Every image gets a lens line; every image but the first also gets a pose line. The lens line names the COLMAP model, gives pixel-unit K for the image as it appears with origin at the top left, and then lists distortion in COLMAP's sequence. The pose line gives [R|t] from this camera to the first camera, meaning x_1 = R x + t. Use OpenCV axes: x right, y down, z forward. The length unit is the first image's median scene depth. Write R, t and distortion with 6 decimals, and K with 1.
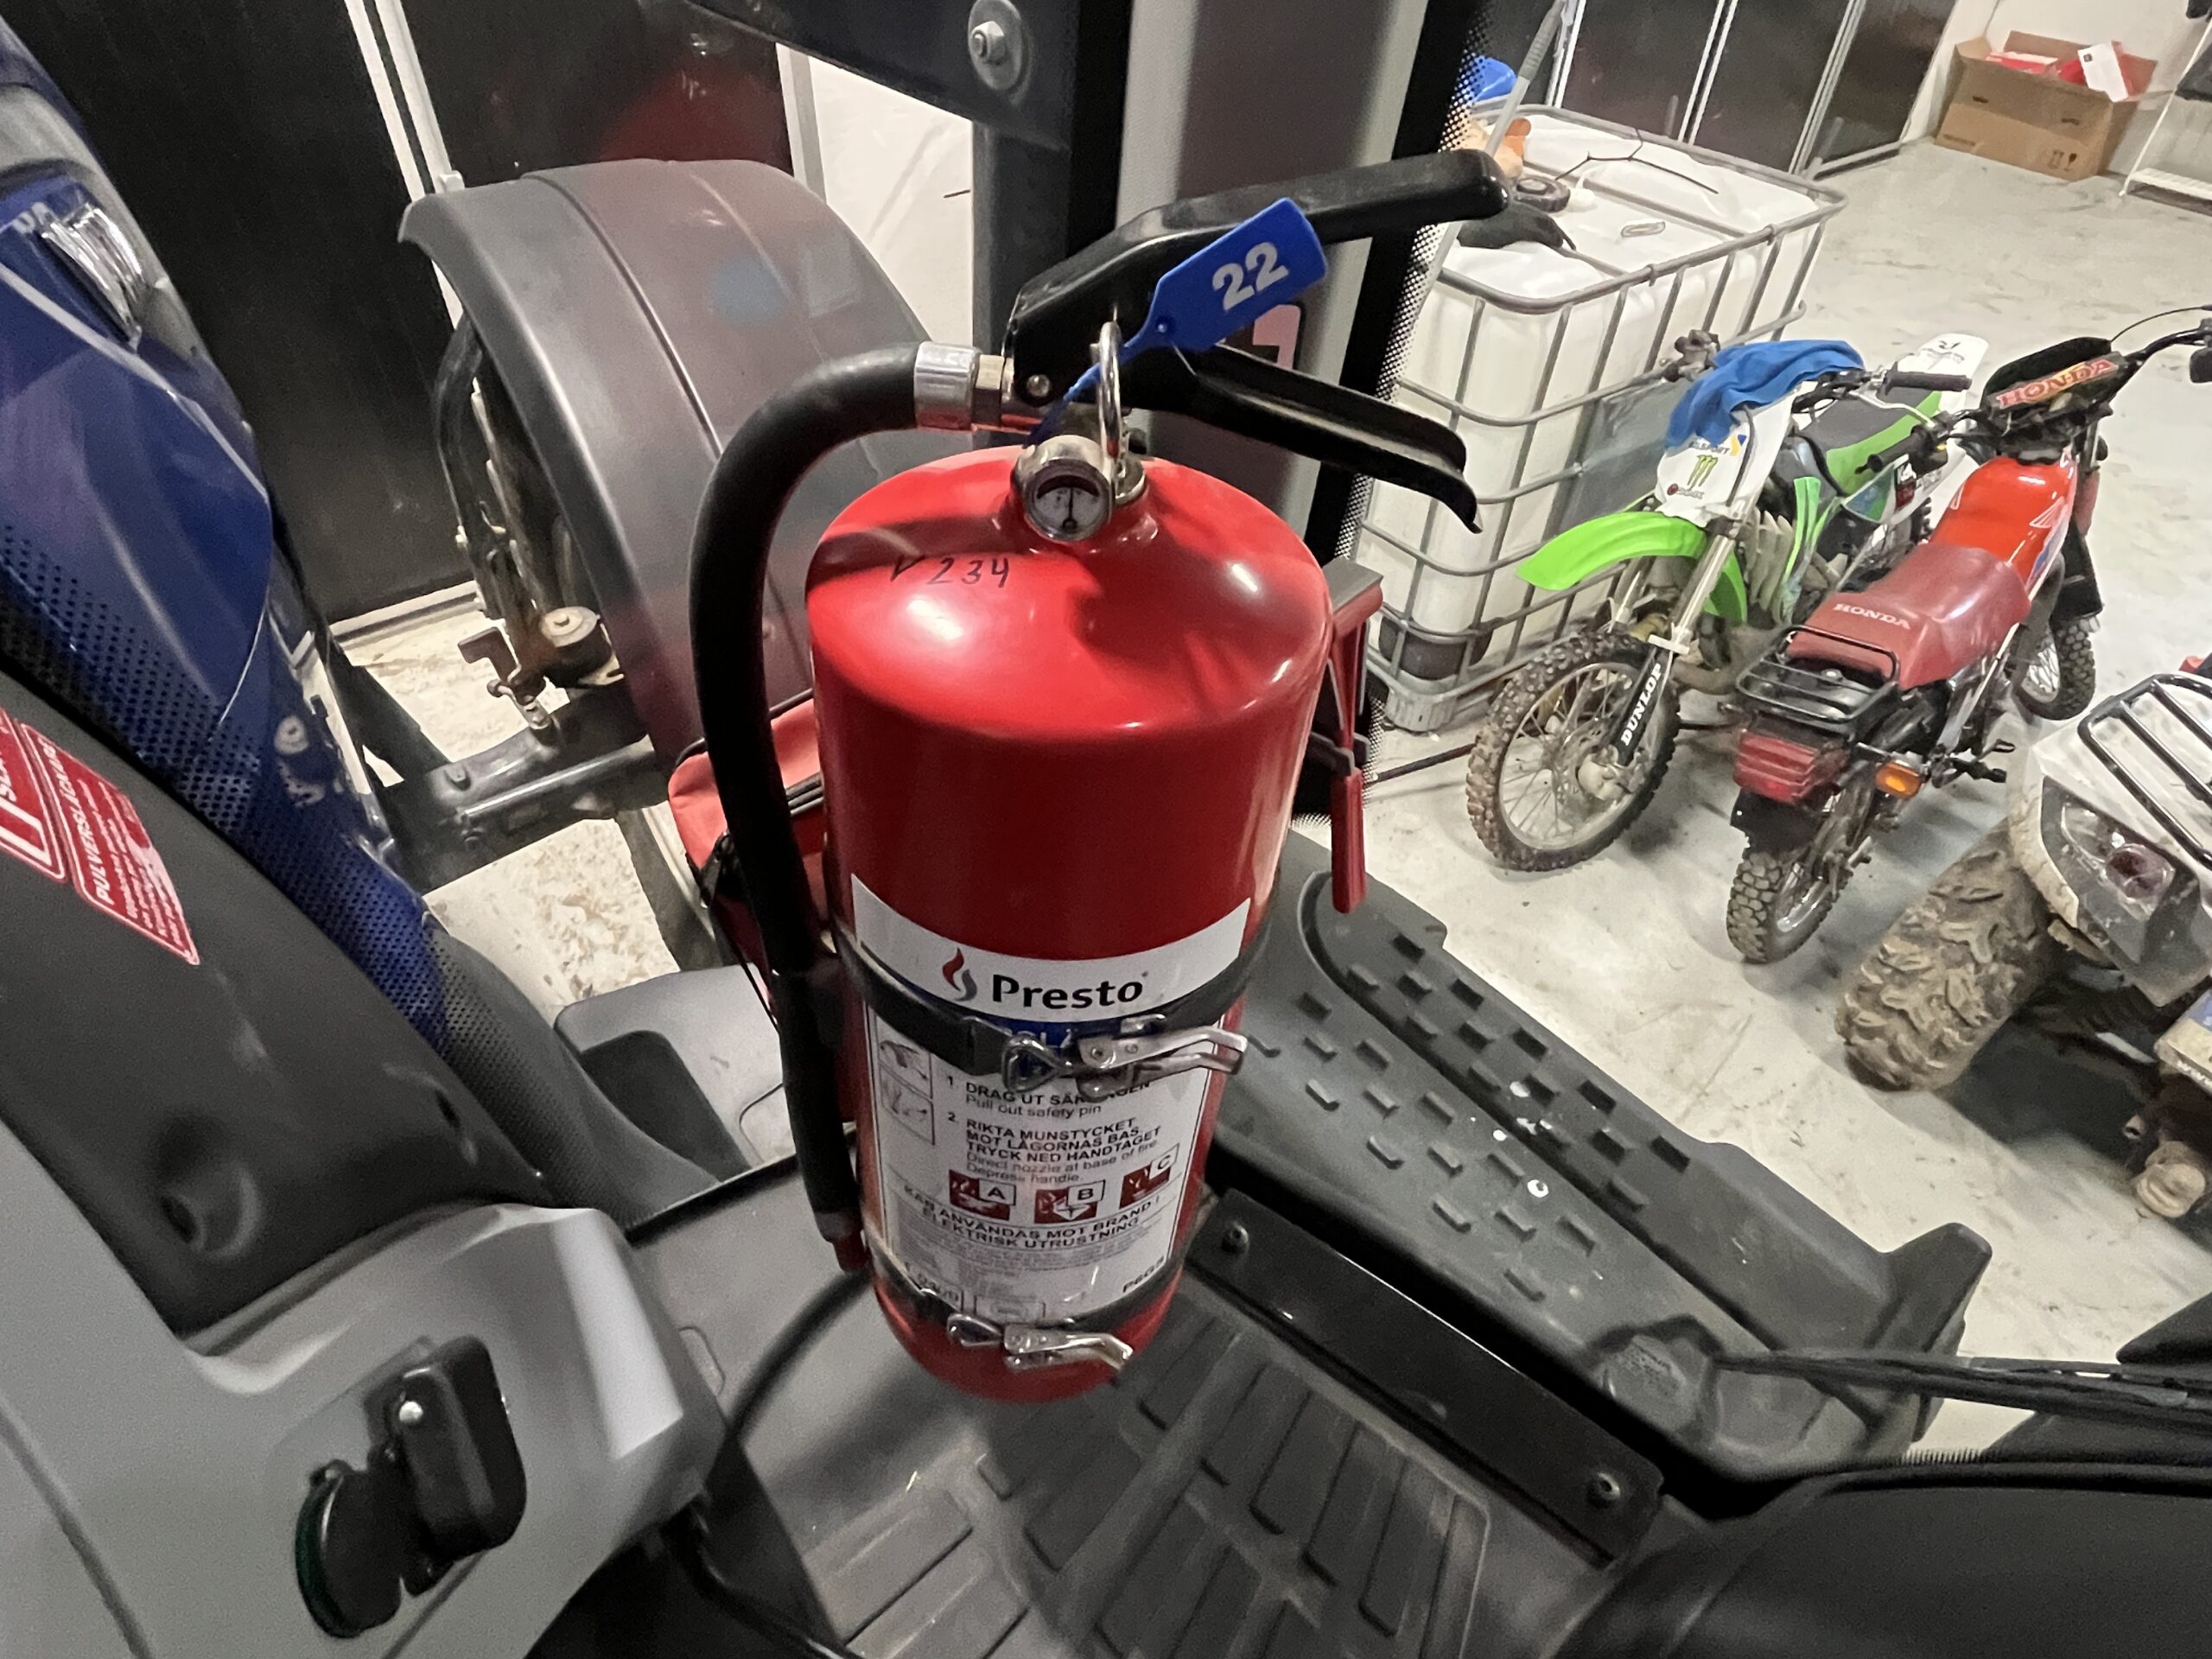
lens RADIAL K [[1312.9, 0, 1095.0], [0, 1312.9, 987.5], [0, 0, 1]] dist [-0.004714, 0.000085]
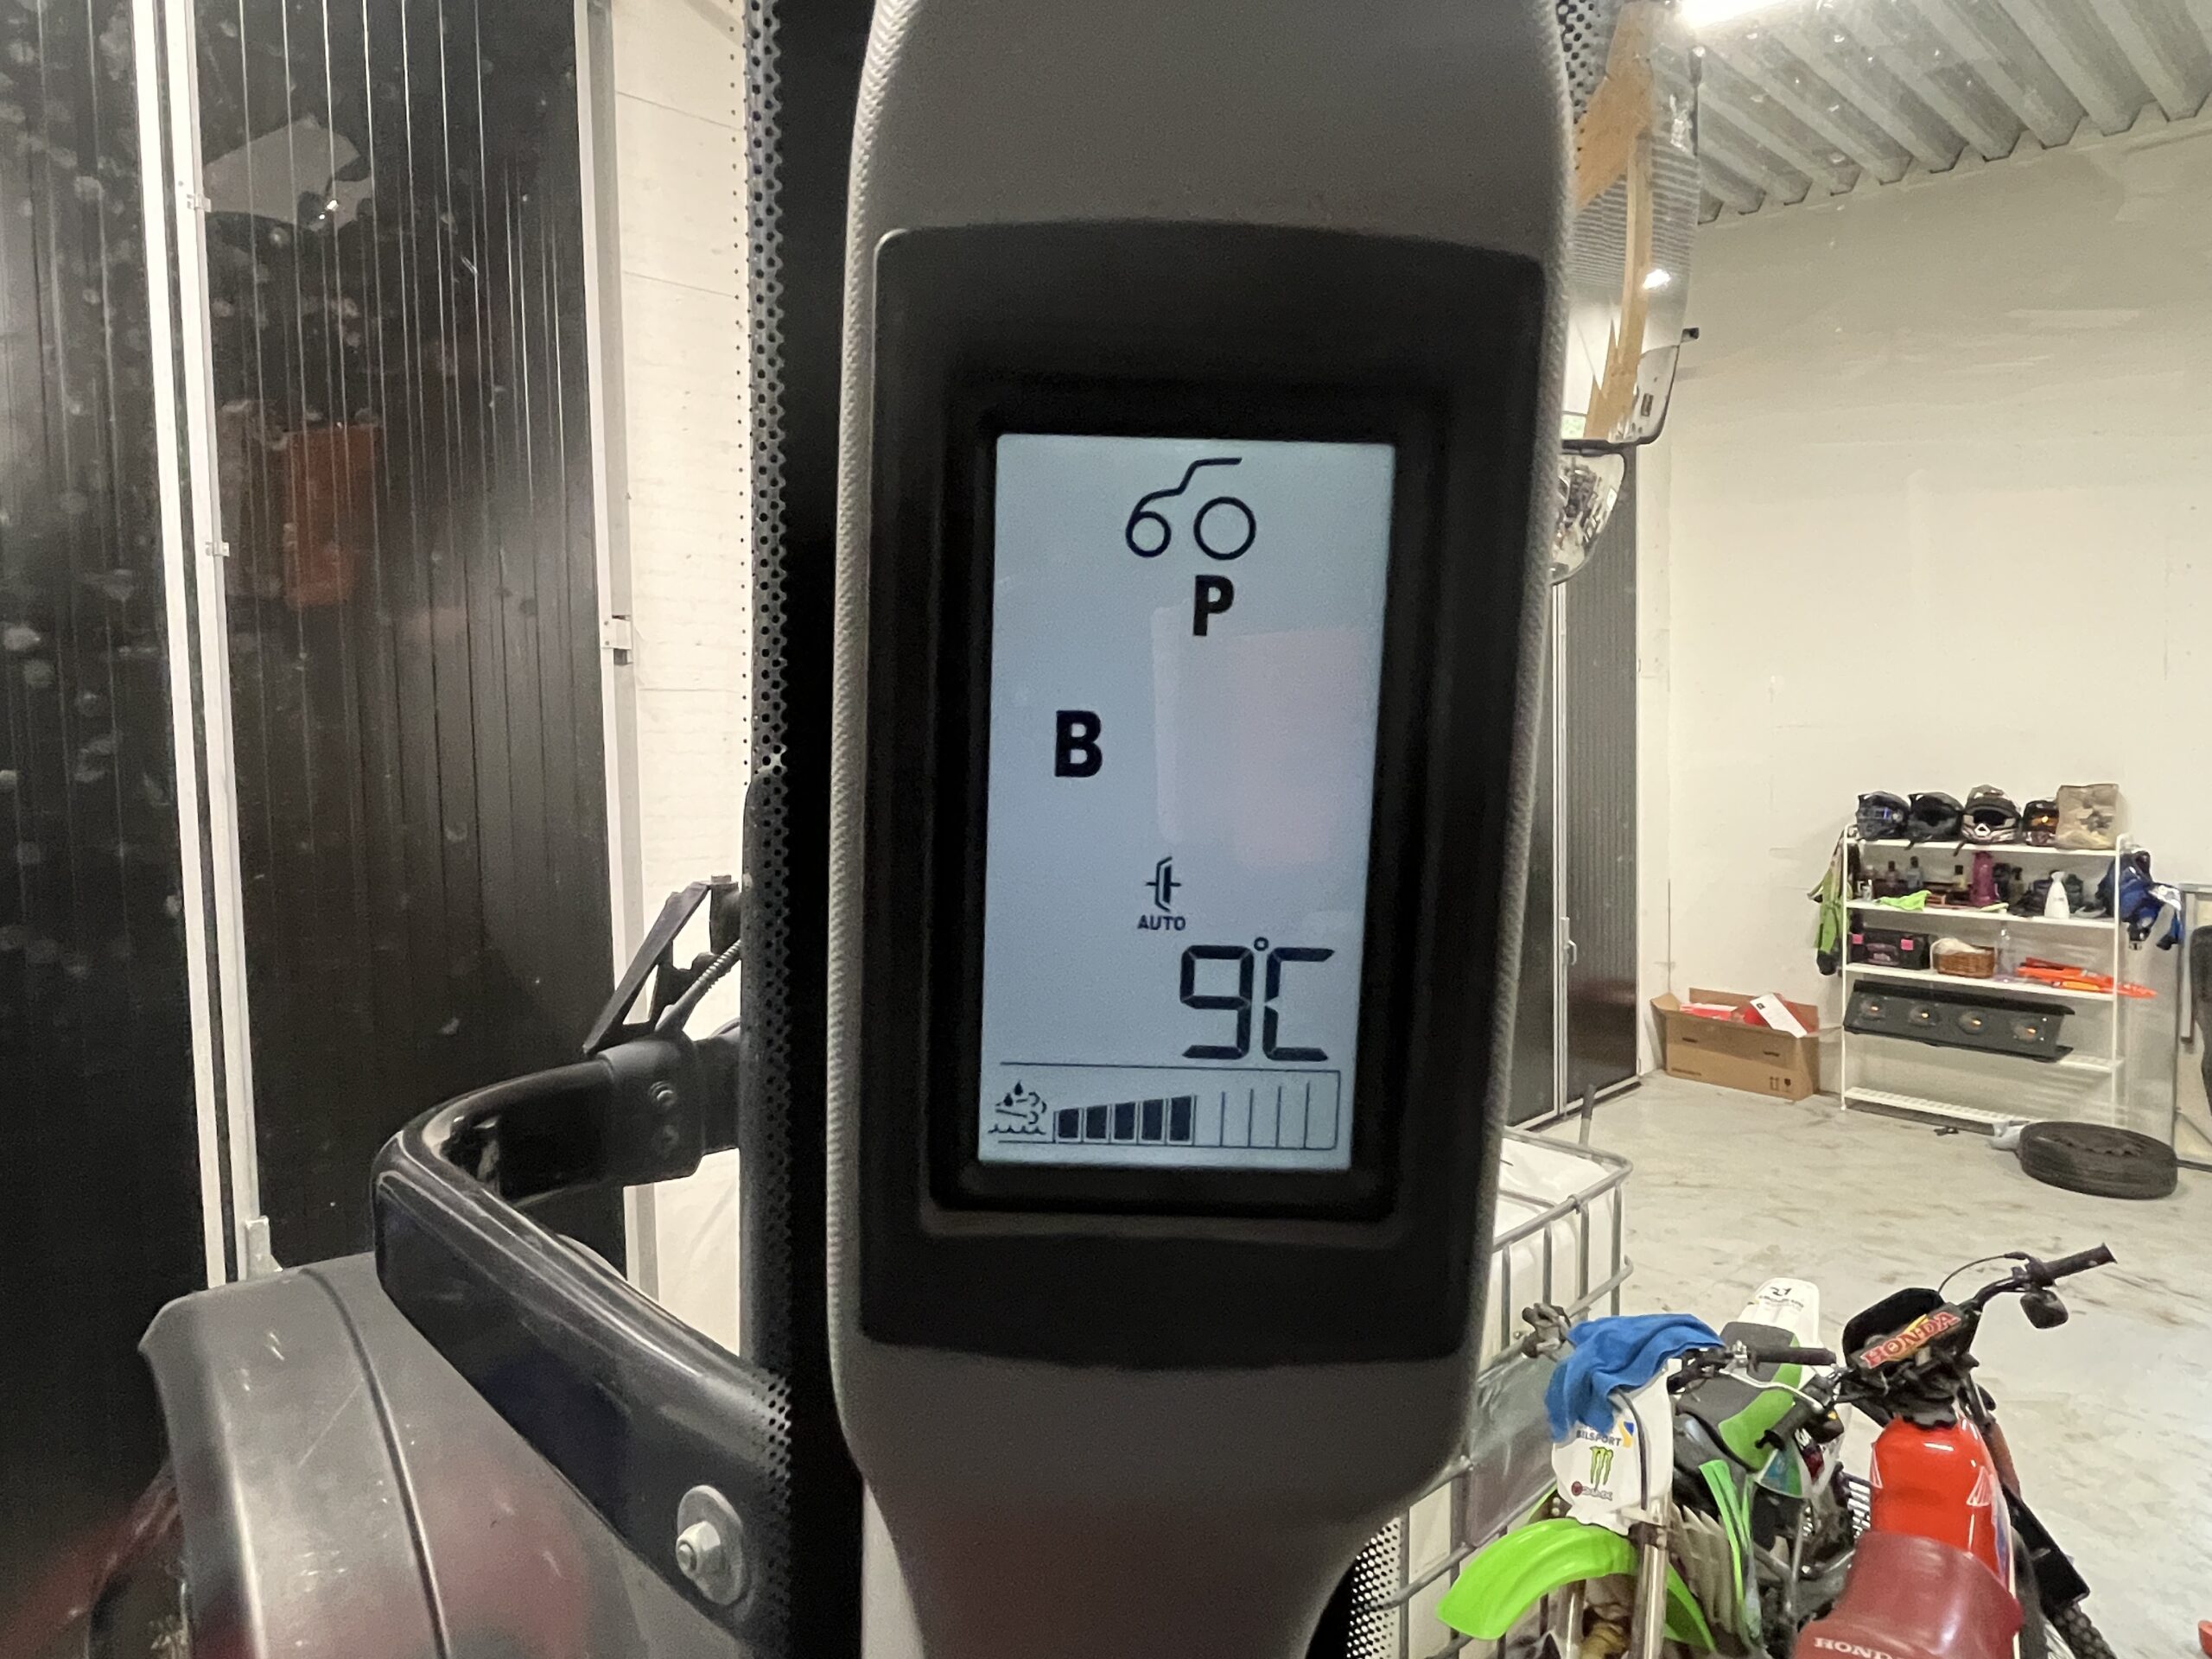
lens RADIAL K [[1304.4, 0, 1111.1], [0, 1304.4, 820.8], [0, 0, 1]] dist [-0.003982, 0.000147]
pose [[0.989670, -0.048229, 0.135007, 0.025405], [0.125229, 0.749256, -0.650333, -0.184430], [-0.069790, 0.660522, 0.747556, 0.050549]]
